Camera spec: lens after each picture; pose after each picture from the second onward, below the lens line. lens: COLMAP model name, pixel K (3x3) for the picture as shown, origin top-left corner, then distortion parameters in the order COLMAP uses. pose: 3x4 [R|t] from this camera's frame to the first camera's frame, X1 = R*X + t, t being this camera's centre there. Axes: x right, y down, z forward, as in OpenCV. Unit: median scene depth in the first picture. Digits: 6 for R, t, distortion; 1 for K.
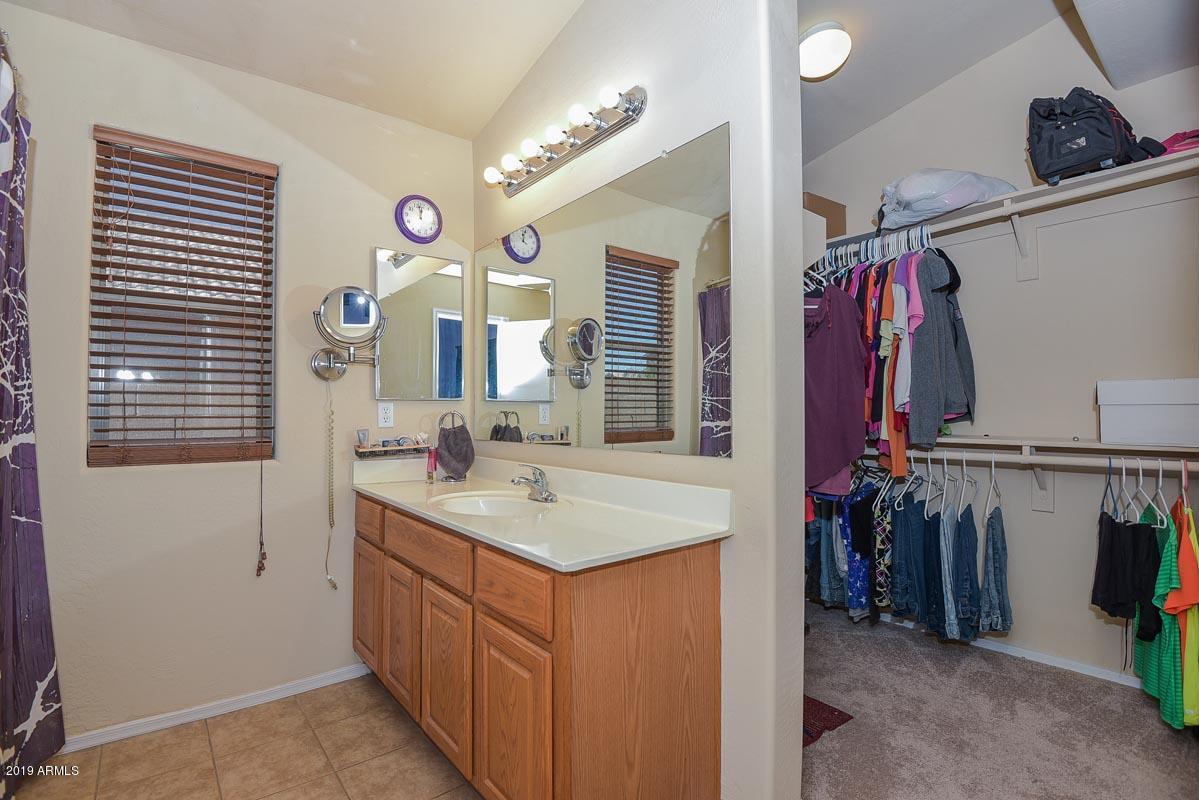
lens RADIAL K [[568.8, 0, 595.7], [0, 568.8, 396.0], [0, 0, 1]] dist [-0.014173, -0.017714]
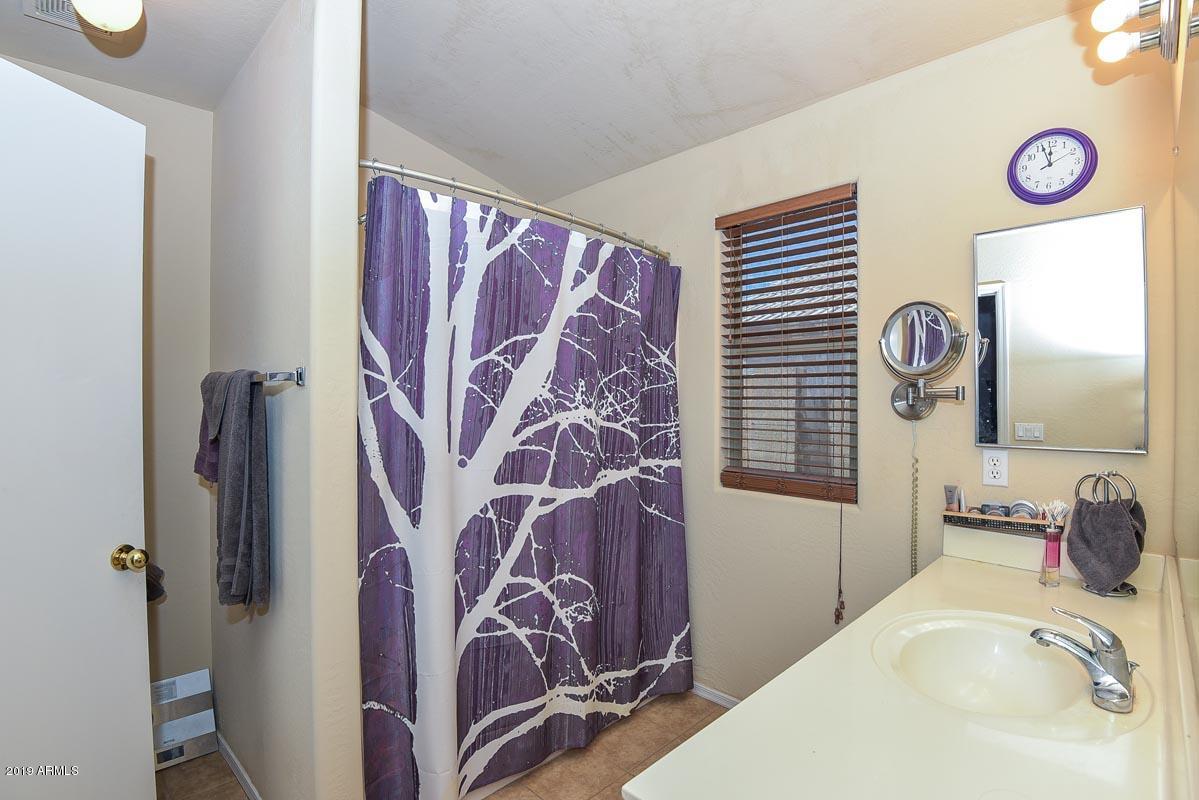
lens RADIAL K [[568.8, 0, 595.7], [0, 568.8, 396.0], [0, 0, 1]] dist [-0.014173, -0.017714]
pose [[0.083305, 0.003328, -0.996519, 0.322633], [0.028038, 0.999591, 0.005682, -0.084406], [0.996130, -0.028414, 0.083178, 0.514564]]
